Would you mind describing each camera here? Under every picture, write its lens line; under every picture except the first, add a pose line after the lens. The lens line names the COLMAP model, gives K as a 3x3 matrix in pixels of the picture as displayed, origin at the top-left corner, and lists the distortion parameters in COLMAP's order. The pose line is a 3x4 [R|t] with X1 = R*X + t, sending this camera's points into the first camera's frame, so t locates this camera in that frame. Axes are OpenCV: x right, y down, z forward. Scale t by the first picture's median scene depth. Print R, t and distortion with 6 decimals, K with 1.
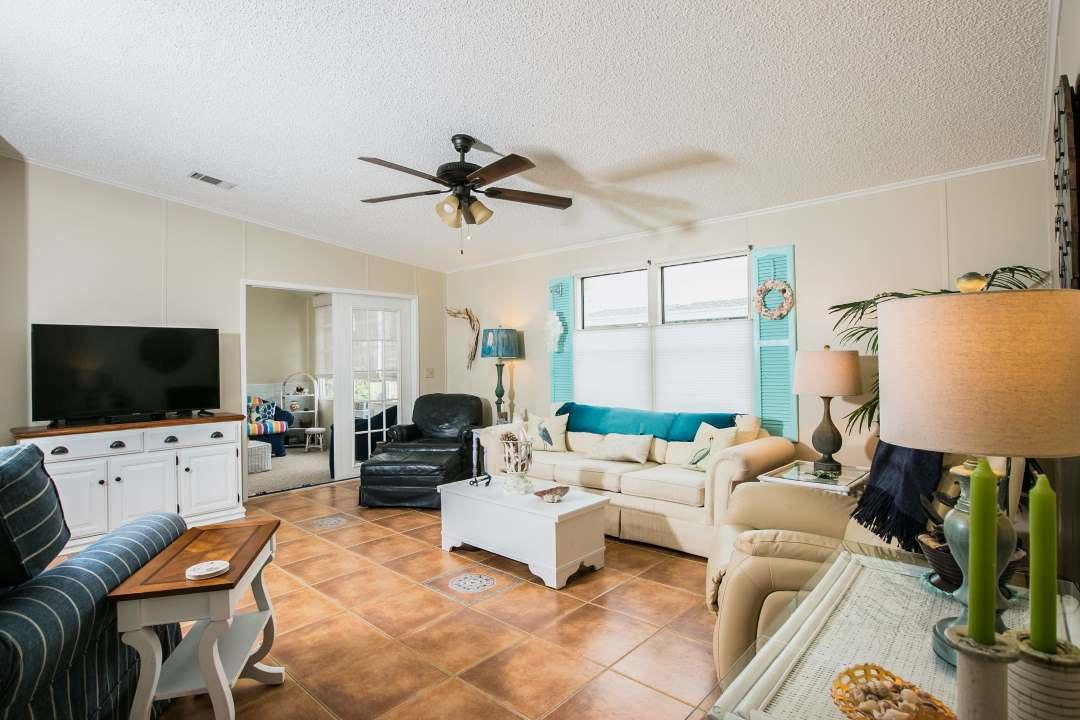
lens RADIAL K [[539.1, 0, 540.0], [0, 539.1, 360.0], [0, 0, 1]] dist [-0.063220, 0.029747]
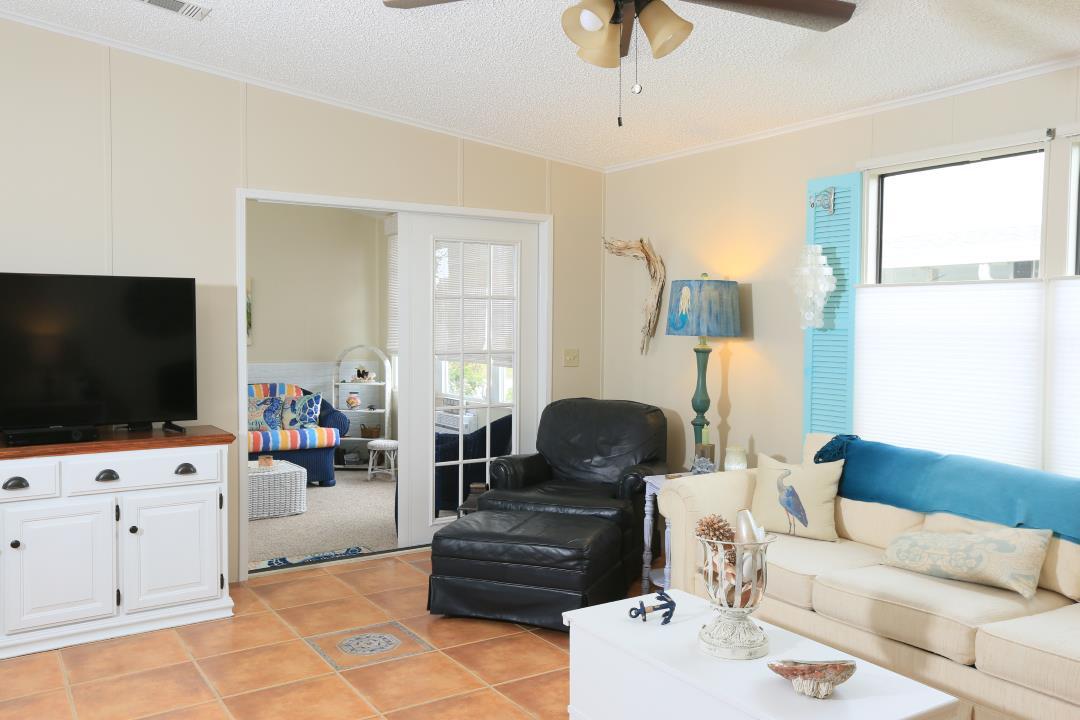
lens RADIAL K [[885.2, 0, 540.0], [0, 885.2, 360.0], [0, 0, 1]] dist [0.009664, 0.015538]
pose [[0.966468, 0.030724, -0.254941, -0.009510], [-0.018564, 0.998578, 0.049967, -0.023052], [0.256113, -0.043559, 0.965665, 0.158933]]
